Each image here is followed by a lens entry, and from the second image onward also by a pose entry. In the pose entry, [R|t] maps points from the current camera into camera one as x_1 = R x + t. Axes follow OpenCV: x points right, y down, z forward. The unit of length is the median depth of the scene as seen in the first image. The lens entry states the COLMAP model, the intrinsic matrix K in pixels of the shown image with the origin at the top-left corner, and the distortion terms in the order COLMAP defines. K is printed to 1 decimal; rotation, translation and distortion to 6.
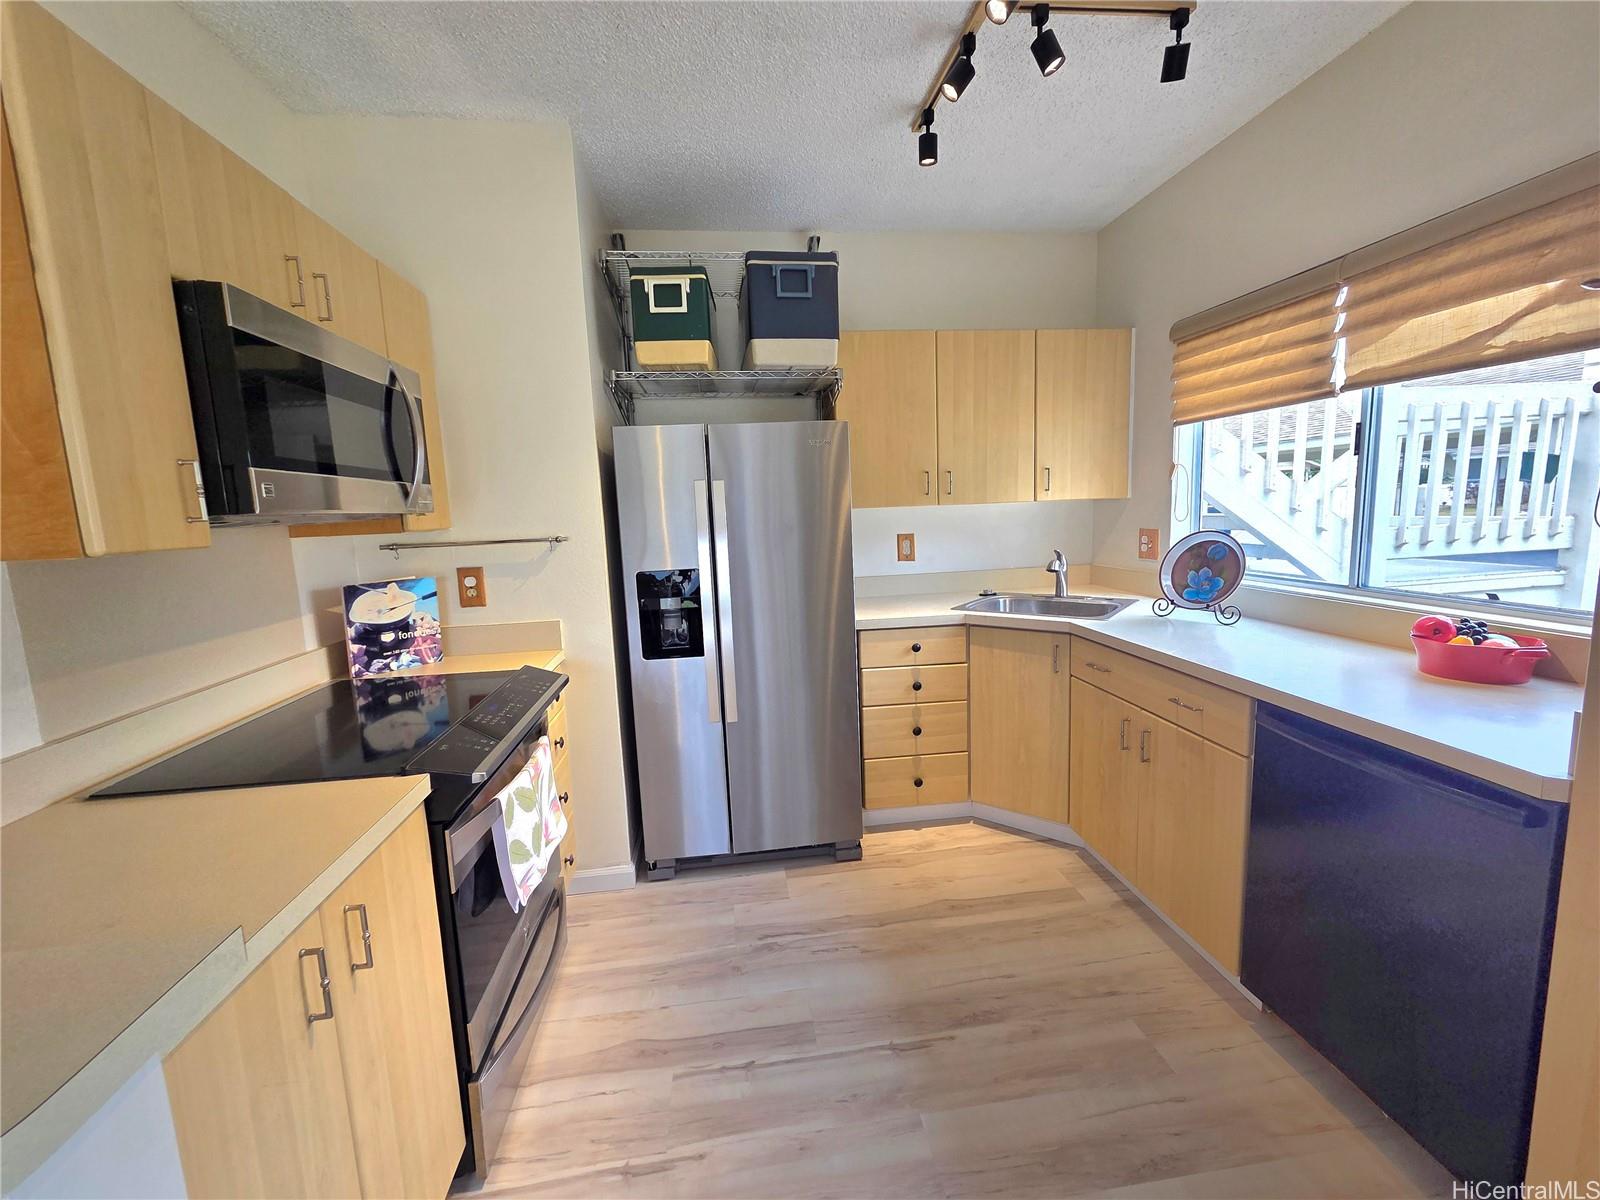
lens RADIAL K [[657.6, 0, 802.1], [0, 657.6, 590.1], [0, 0, 1]] dist [0.003363, 0.000075]
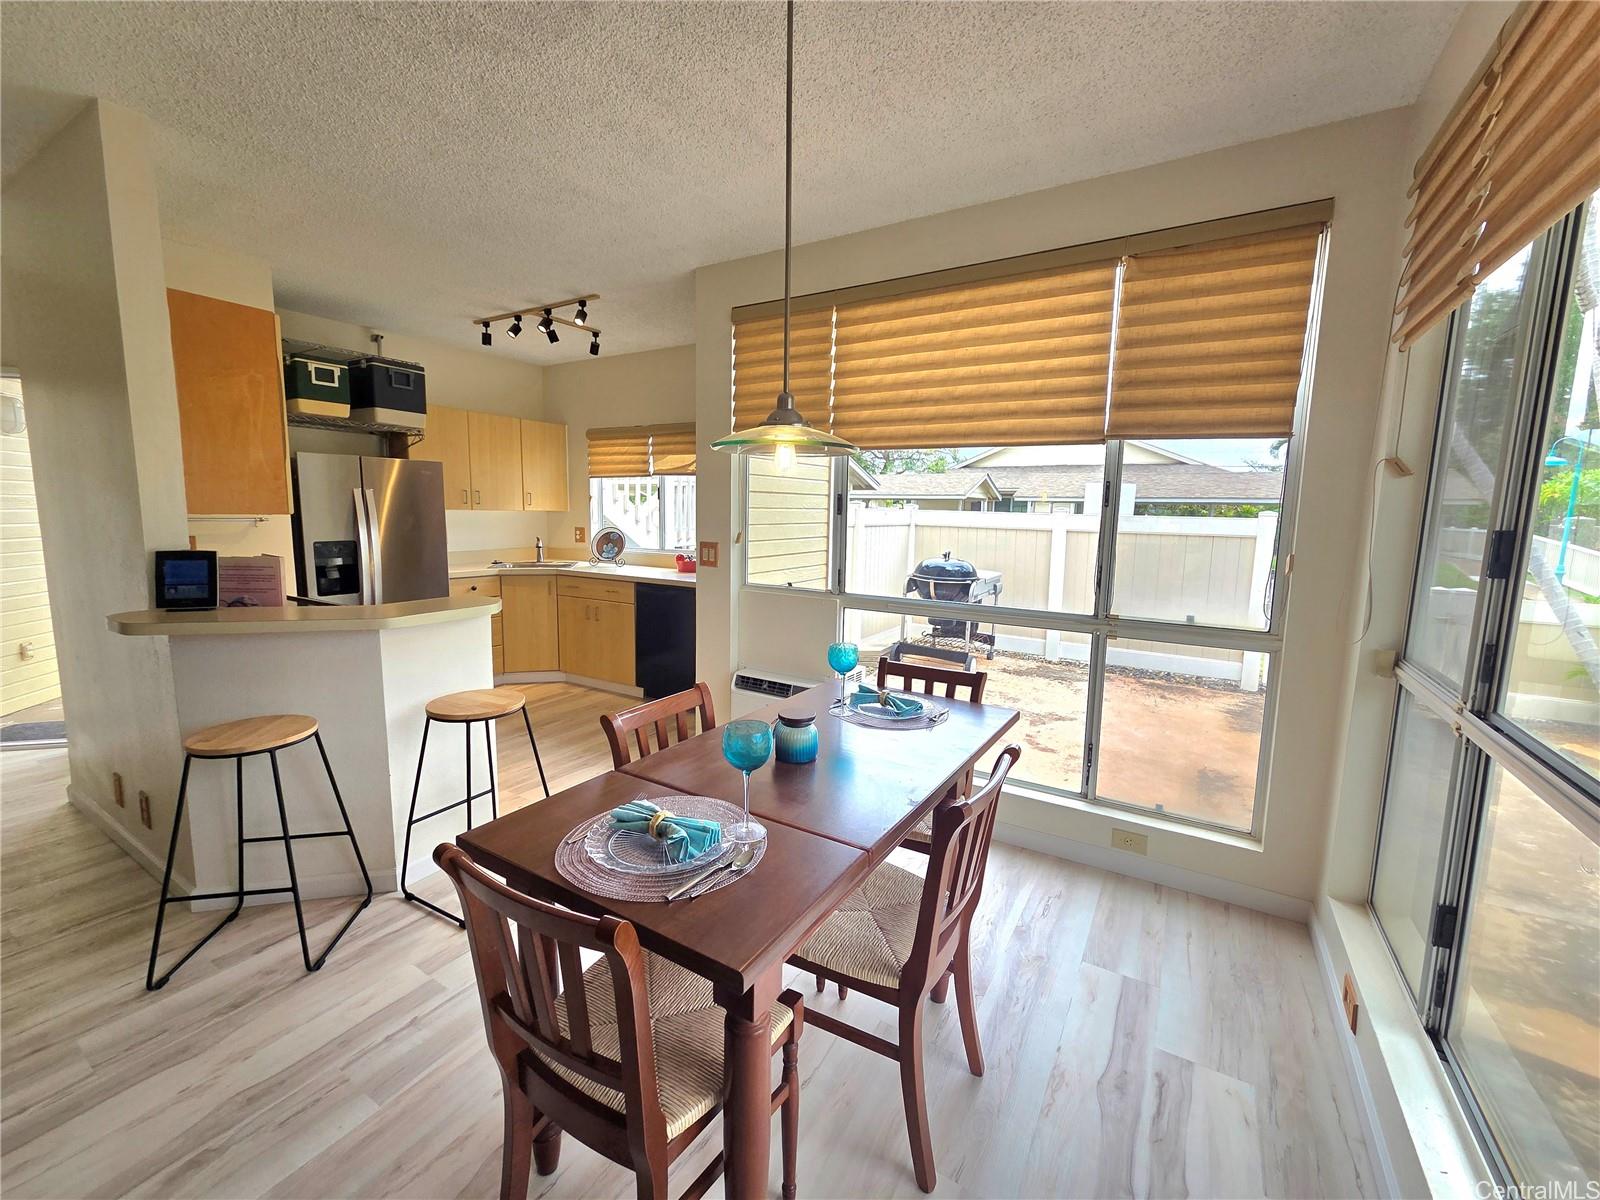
lens RADIAL K [[657.6, 0, 798.7], [0, 657.6, 594.8], [0, 0, 1]] dist [0.003363, 0.000075]
pose [[0.626631, -0.047933, 0.777841, -0.775474], [0.056370, 0.998280, 0.016105, 0.146007], [-0.777275, 0.033755, 0.628255, -0.956437]]
